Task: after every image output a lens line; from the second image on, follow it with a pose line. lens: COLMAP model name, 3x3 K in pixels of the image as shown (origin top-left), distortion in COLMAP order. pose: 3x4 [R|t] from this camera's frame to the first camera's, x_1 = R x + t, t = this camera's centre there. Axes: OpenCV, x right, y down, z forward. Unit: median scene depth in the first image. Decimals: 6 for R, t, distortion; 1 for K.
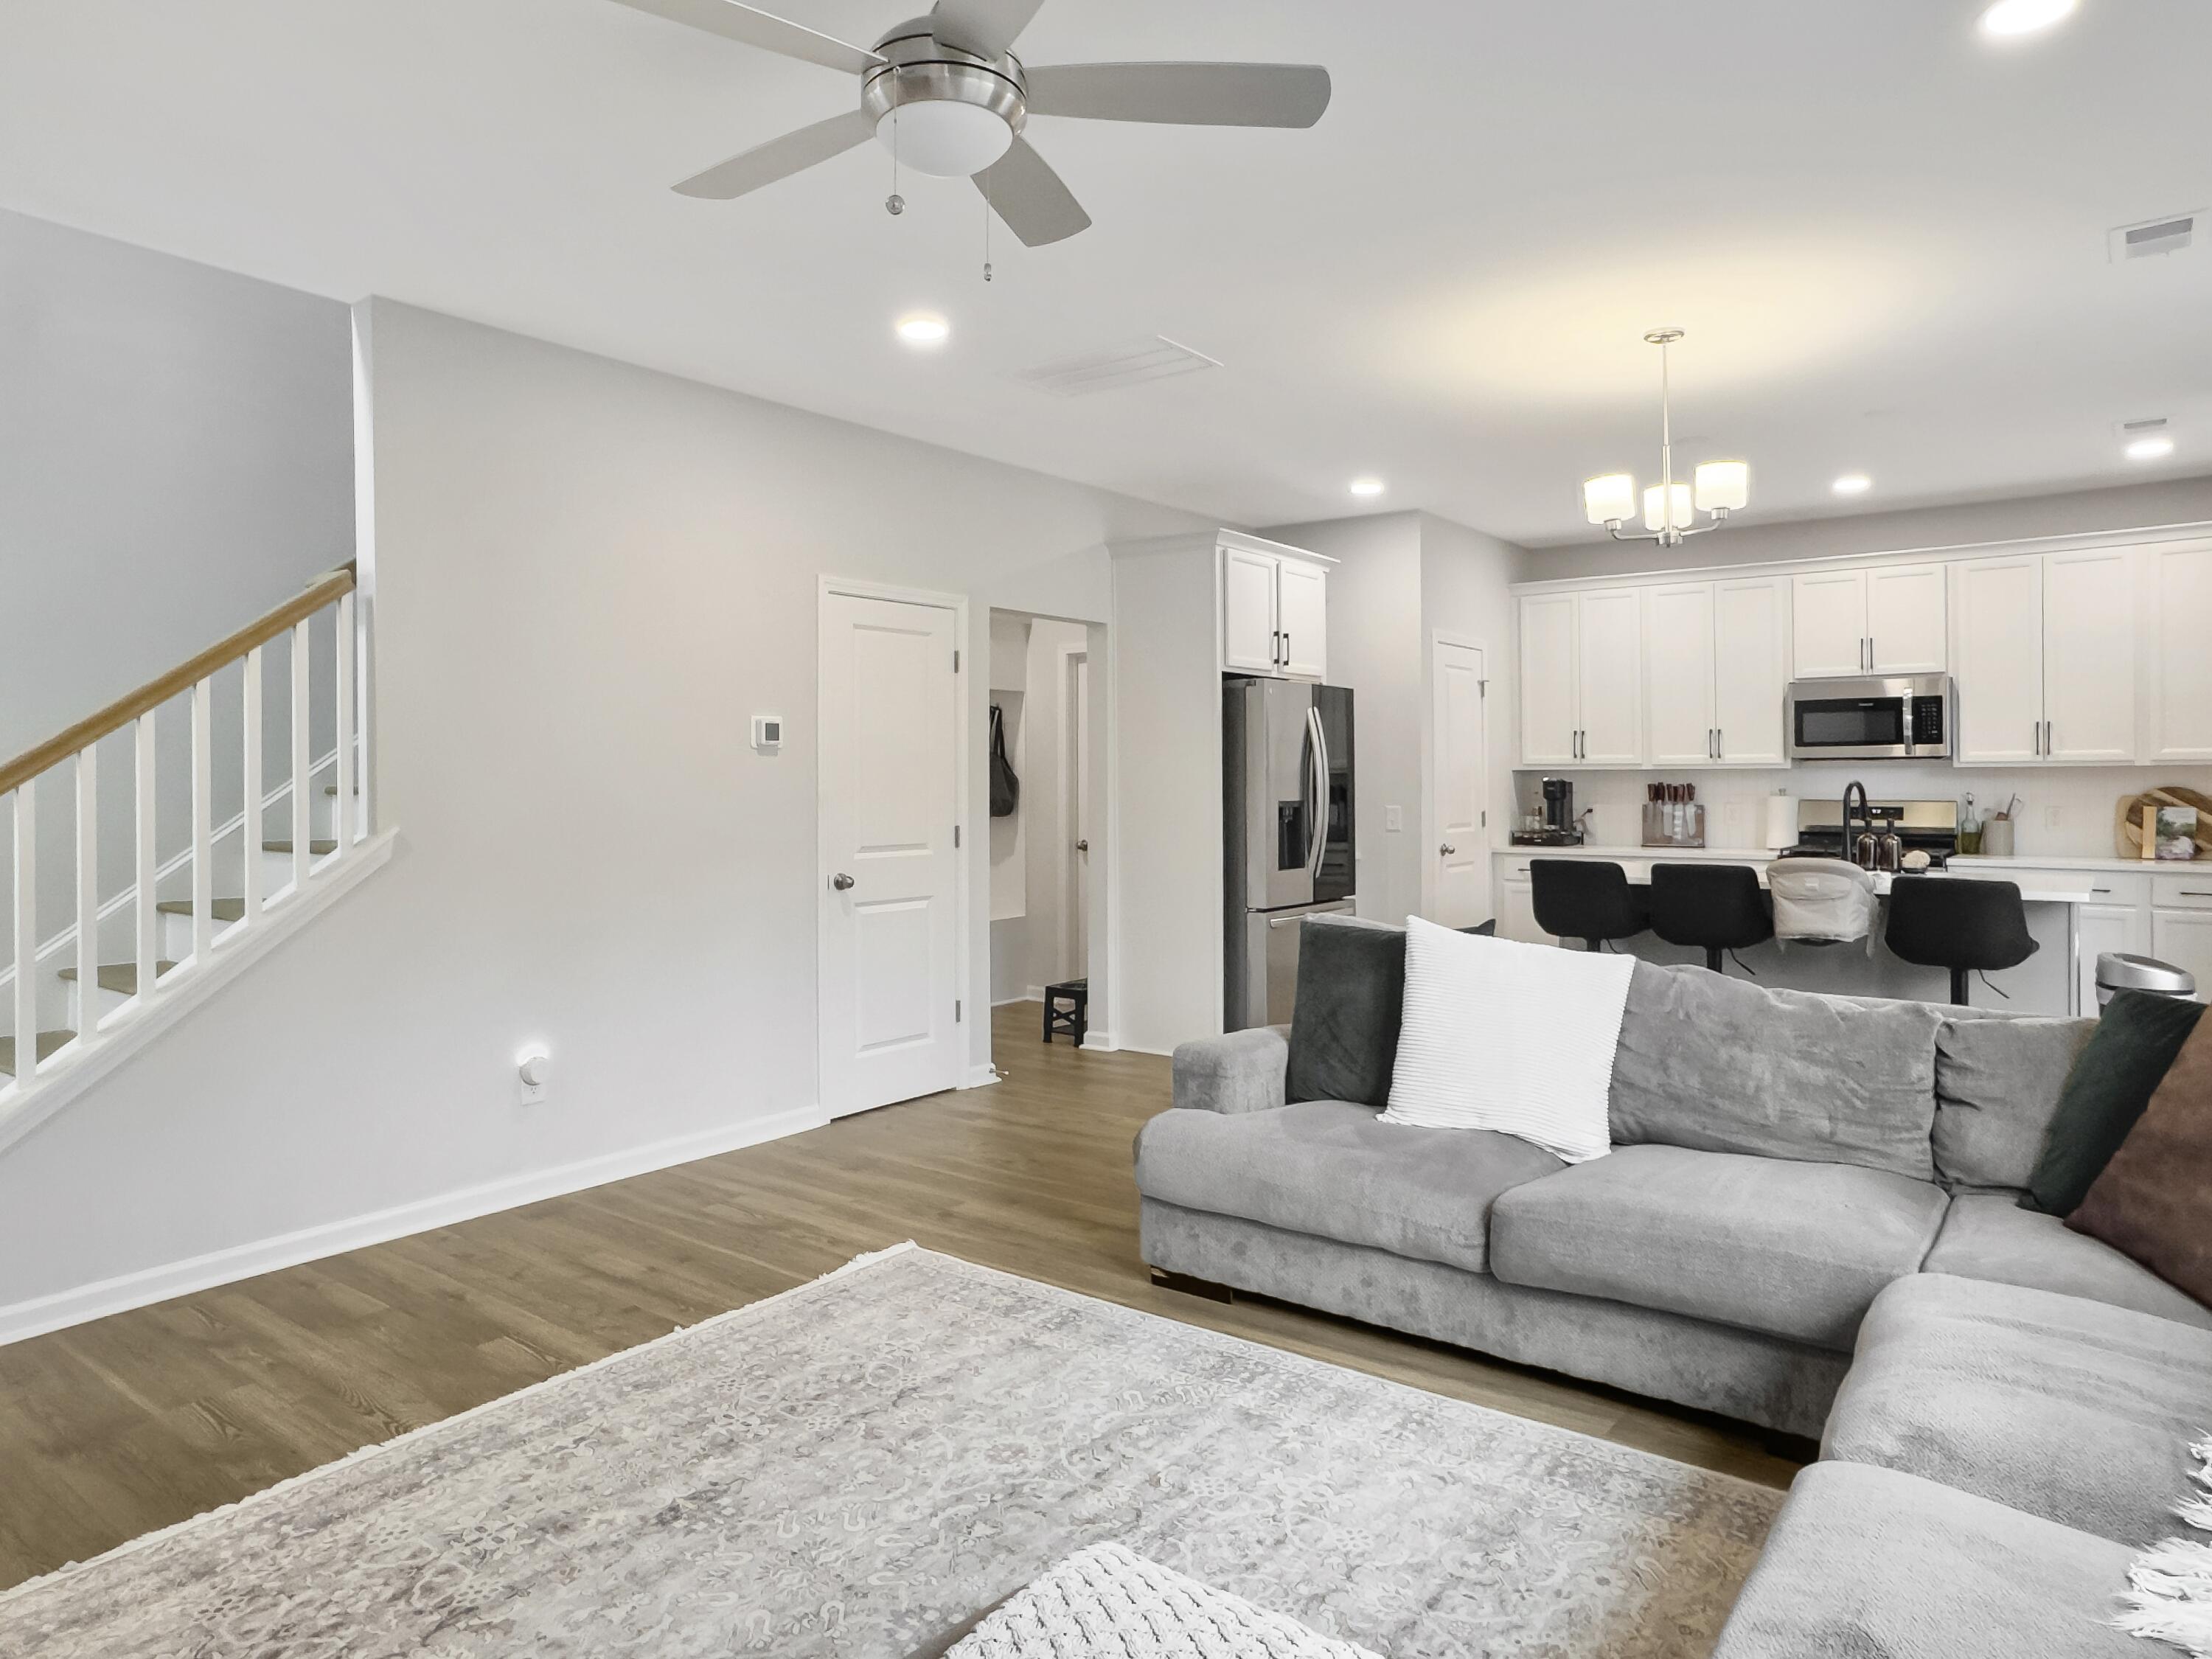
lens RADIAL K [[1364.1, 0, 1108.7], [0, 1364.1, 796.7], [0, 0, 1]] dist [-0.054933, 0.051131]
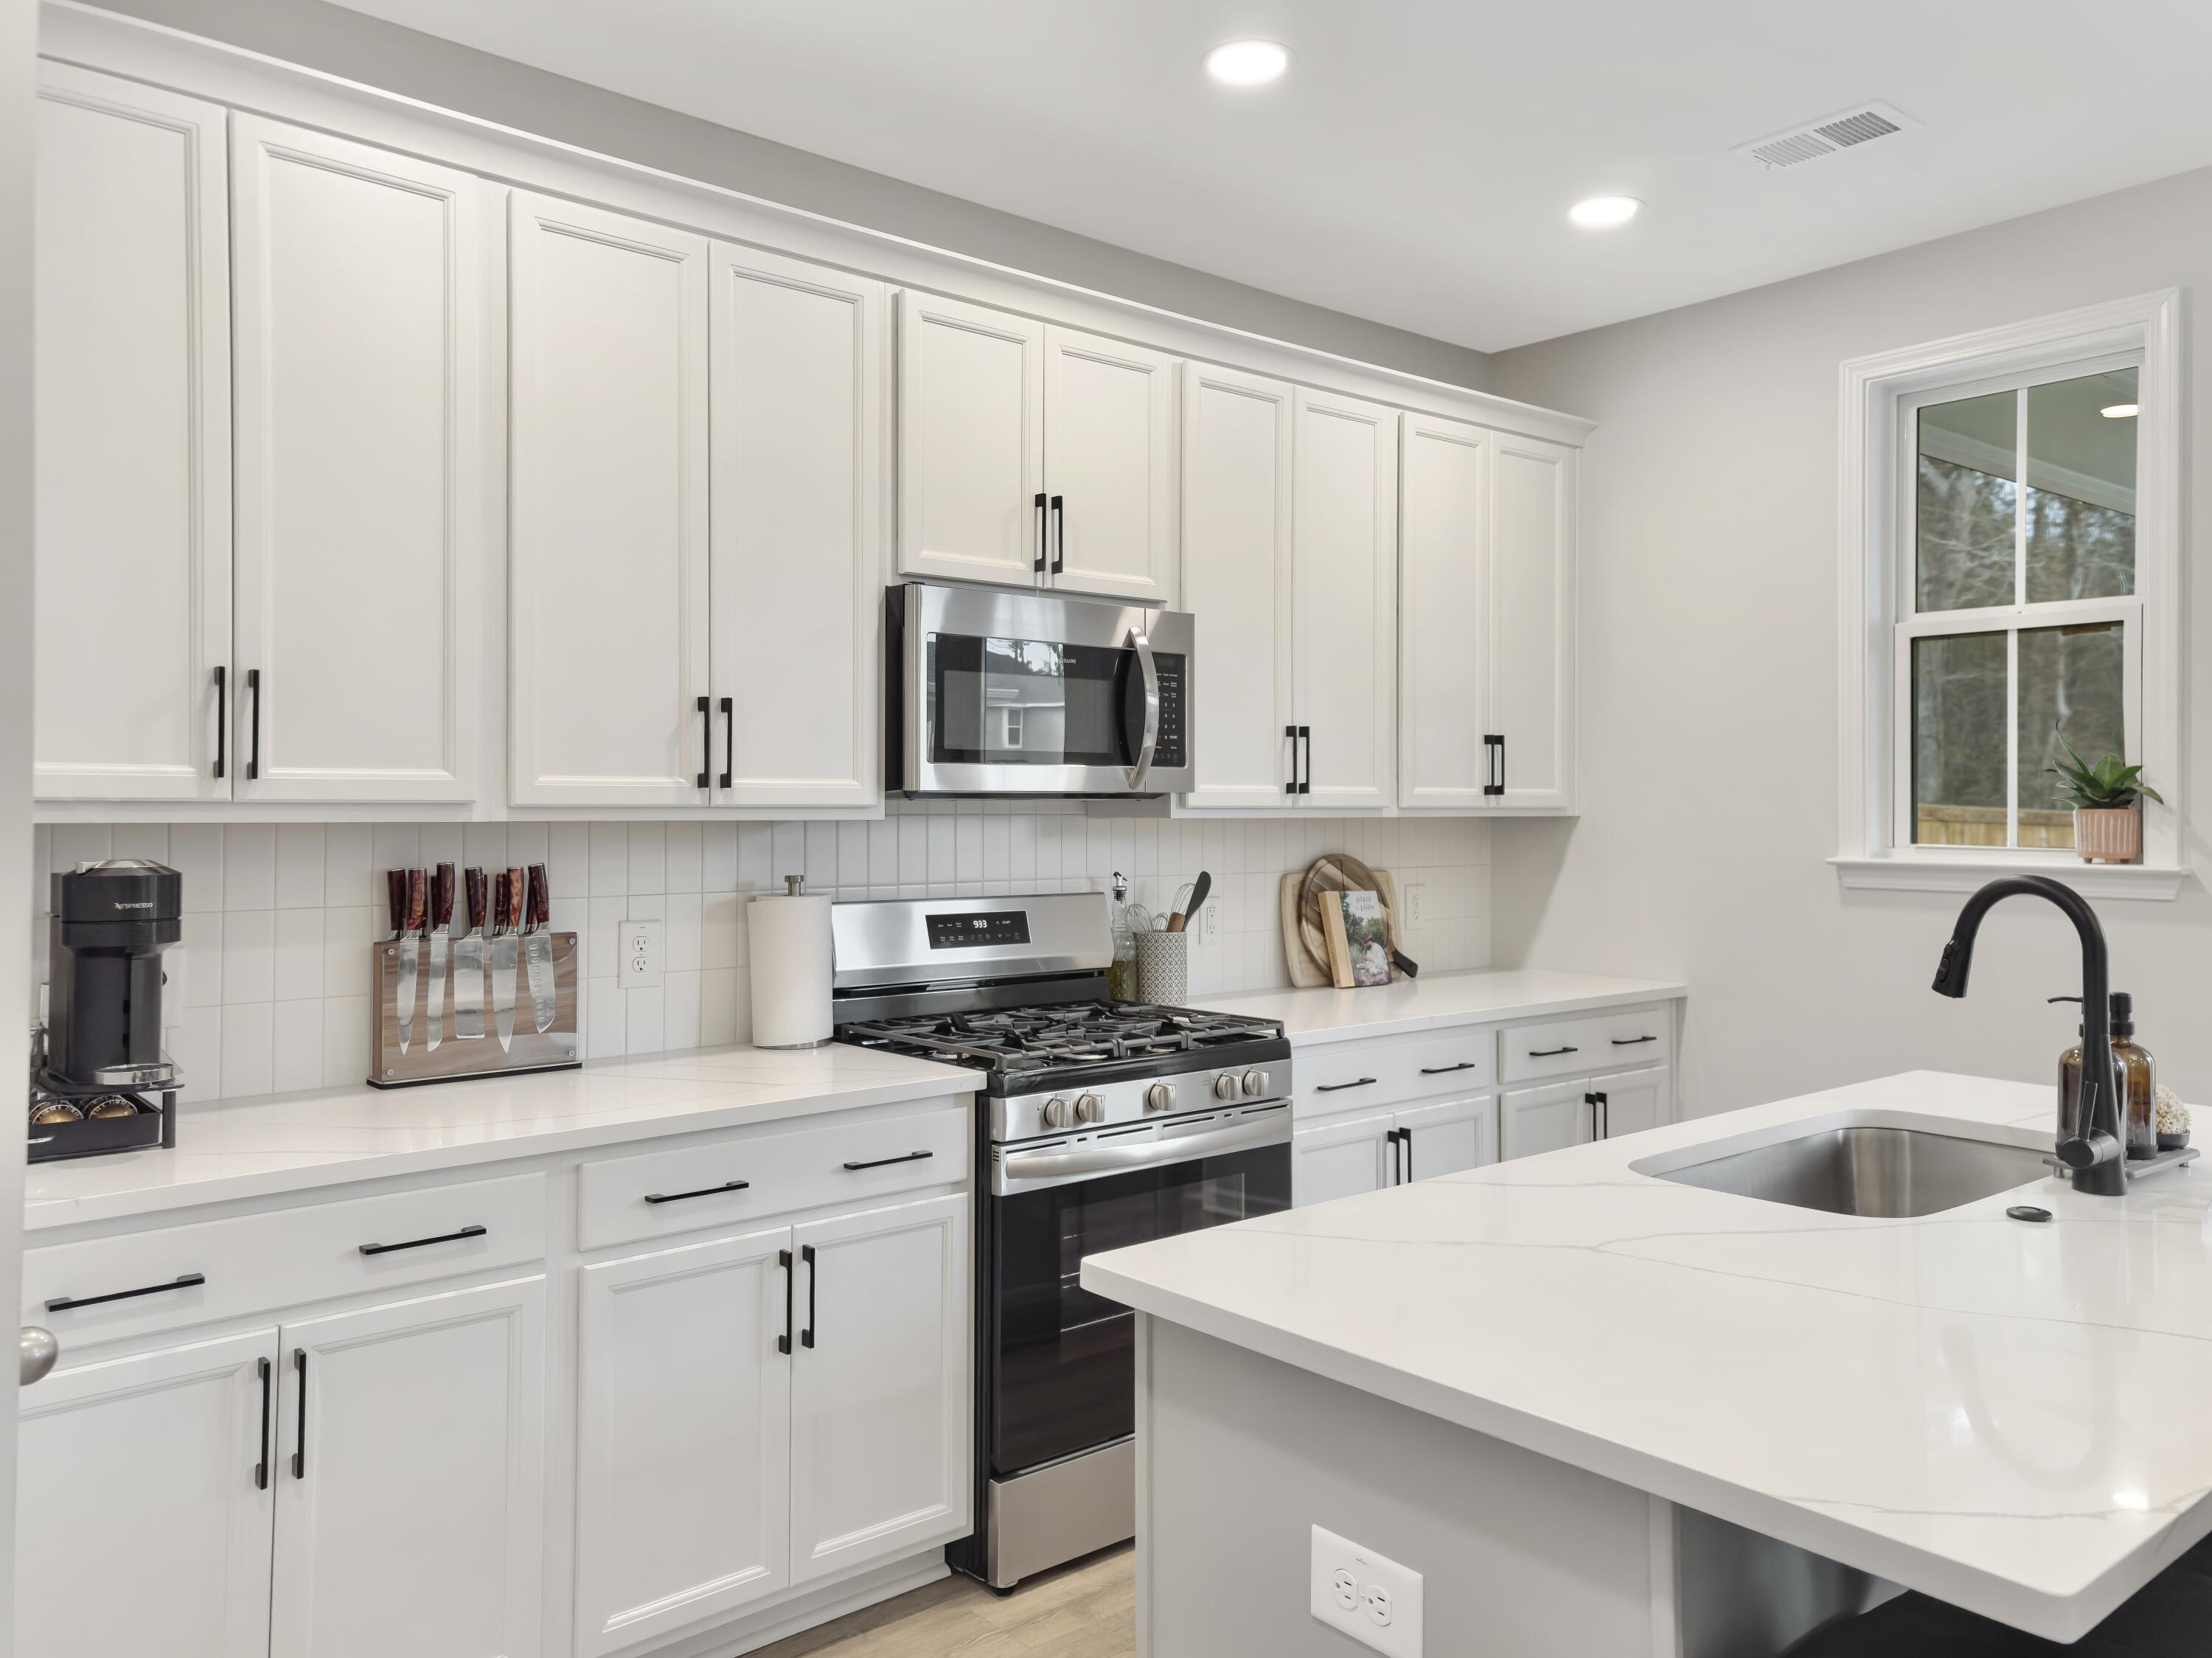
lens RADIAL K [[1645.1, 0, 1085.4], [0, 1645.1, 792.8], [0, 0, 1]] dist [0.032302, 0.005798]
pose [[0.214186, 0.011488, 0.976725, 0.158173], [0.008364, 0.999873, -0.013594, -0.040226], [-0.976757, 0.011080, 0.214063, 1.560469]]
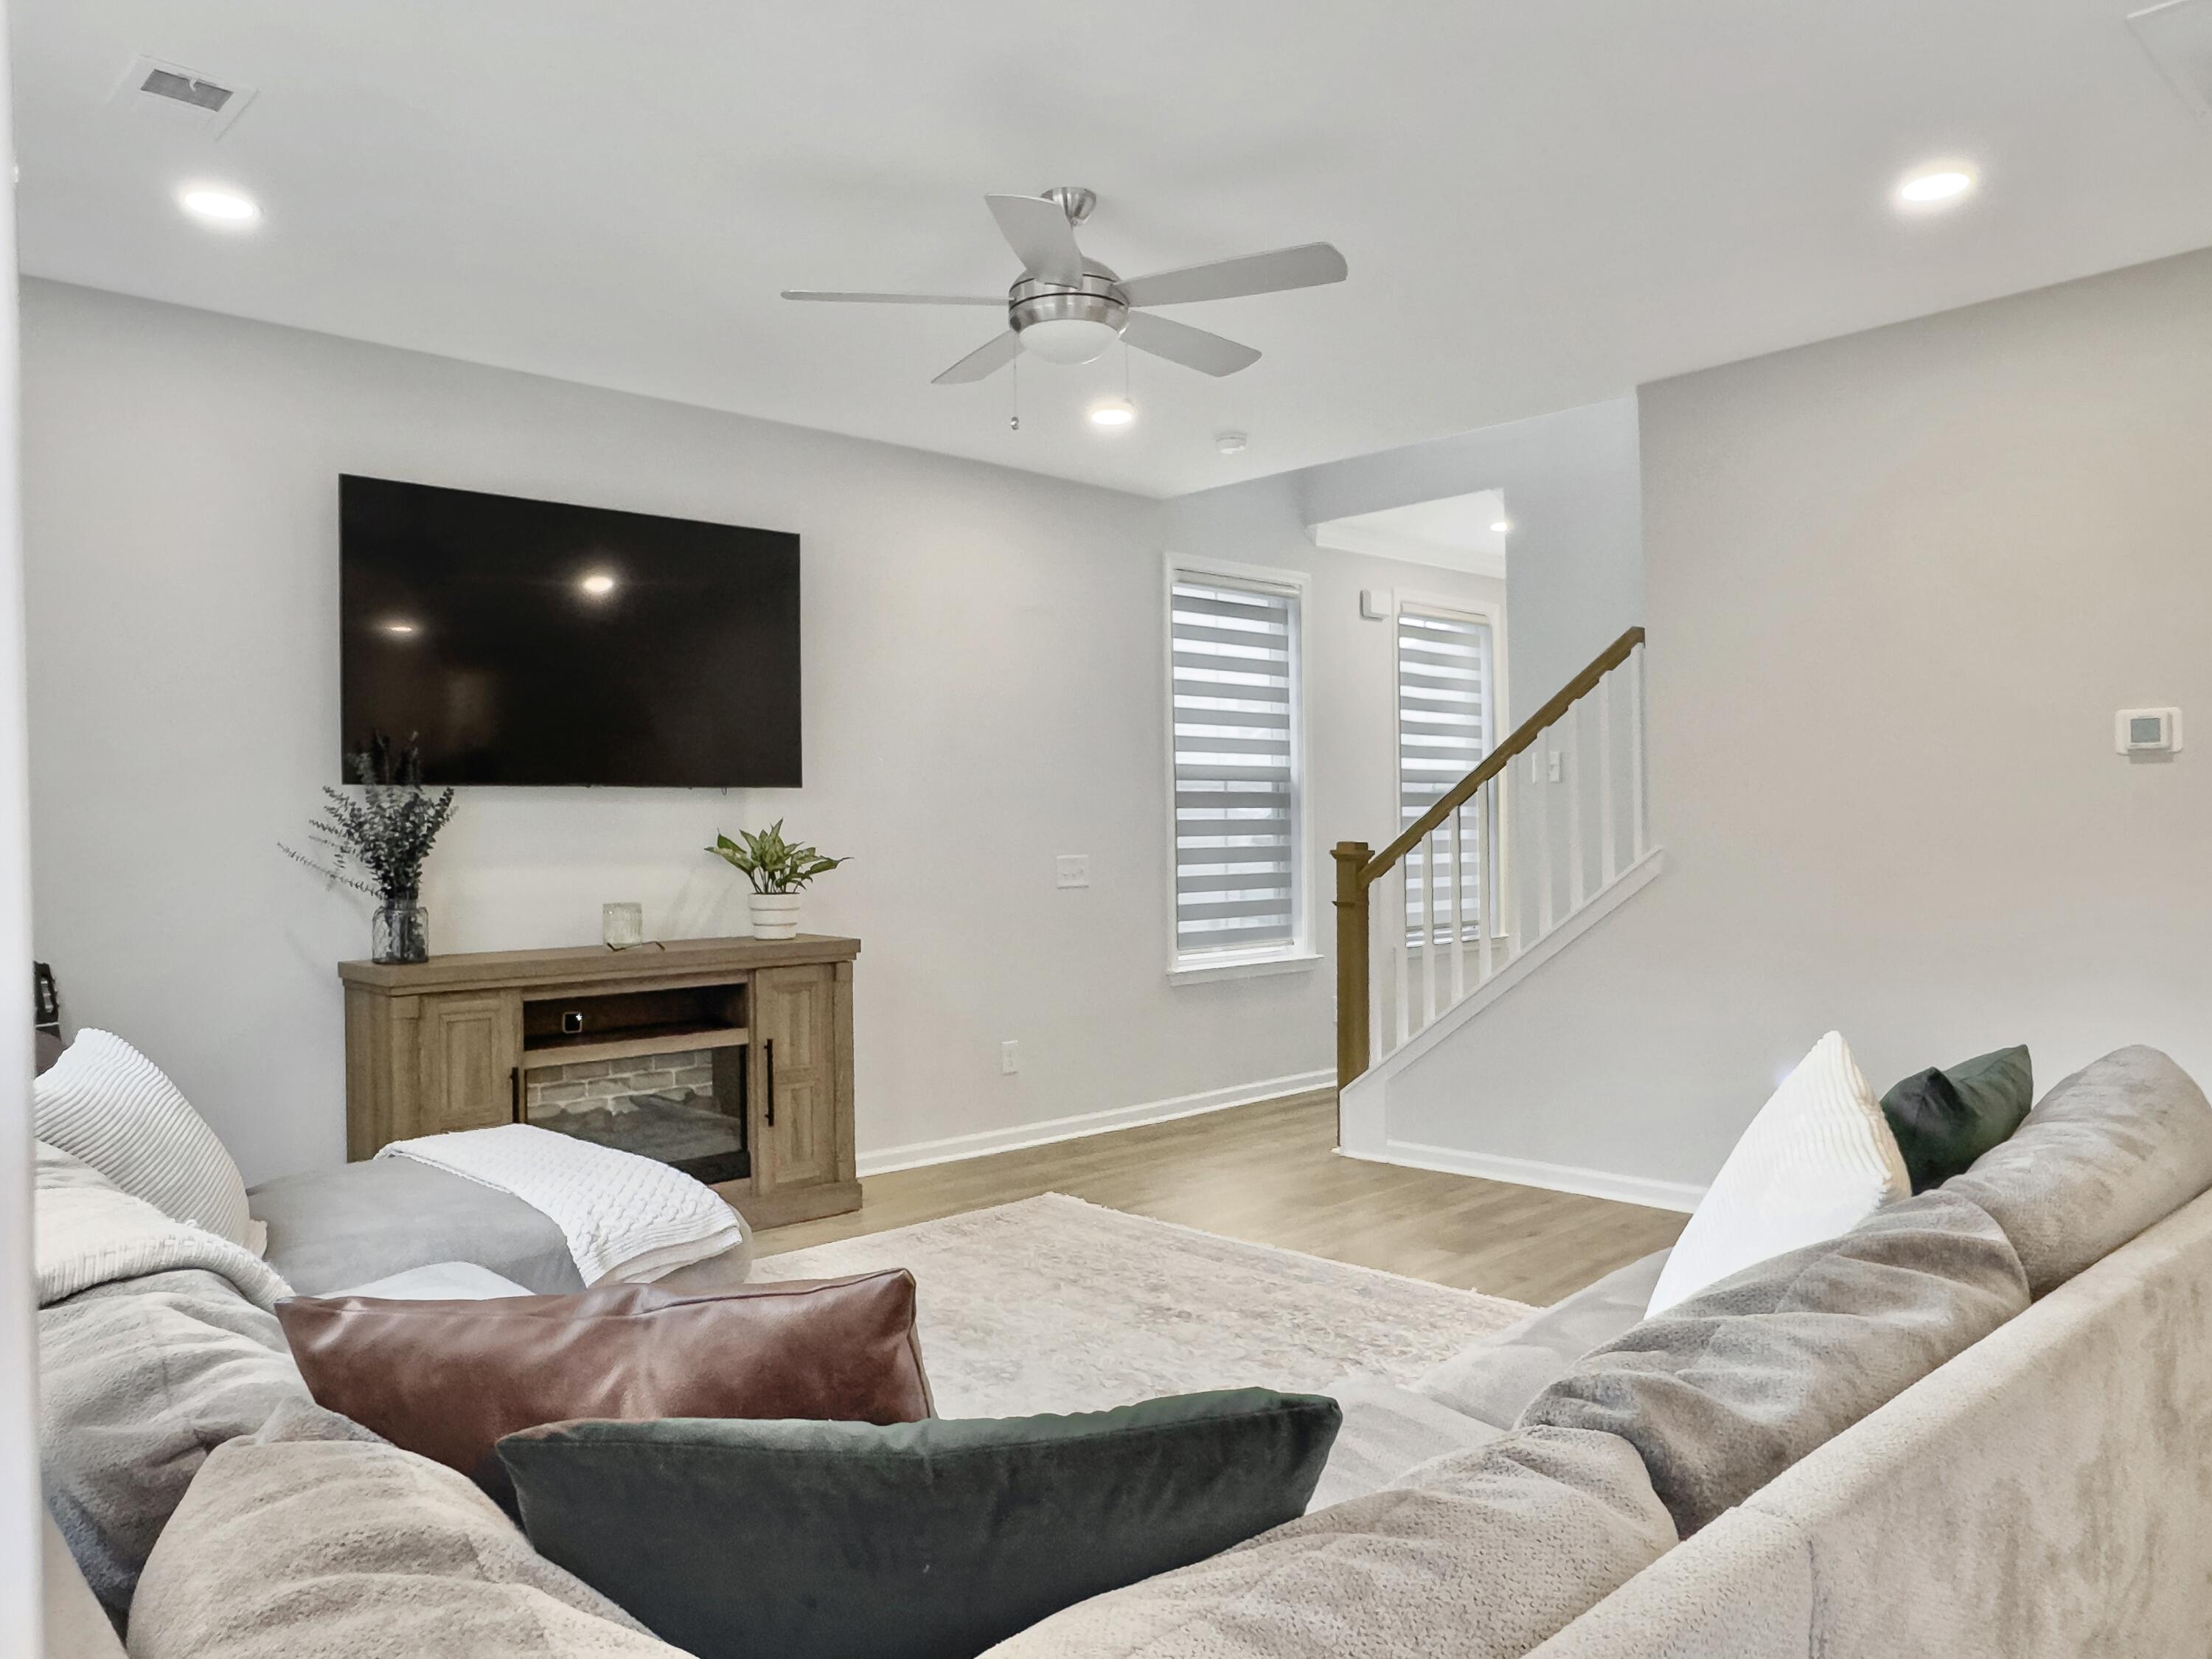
lens RADIAL K [[1576.0, 0, 1102.1], [0, 1576.0, 822.2], [0, 0, 1]] dist [0.006432, -0.009225]
pose [[-0.149534, 0.003254, -0.988751, 0.844464], [0.001535, 0.999994, 0.003058, -0.002319], [0.988755, -0.001061, -0.149538, 0.727302]]
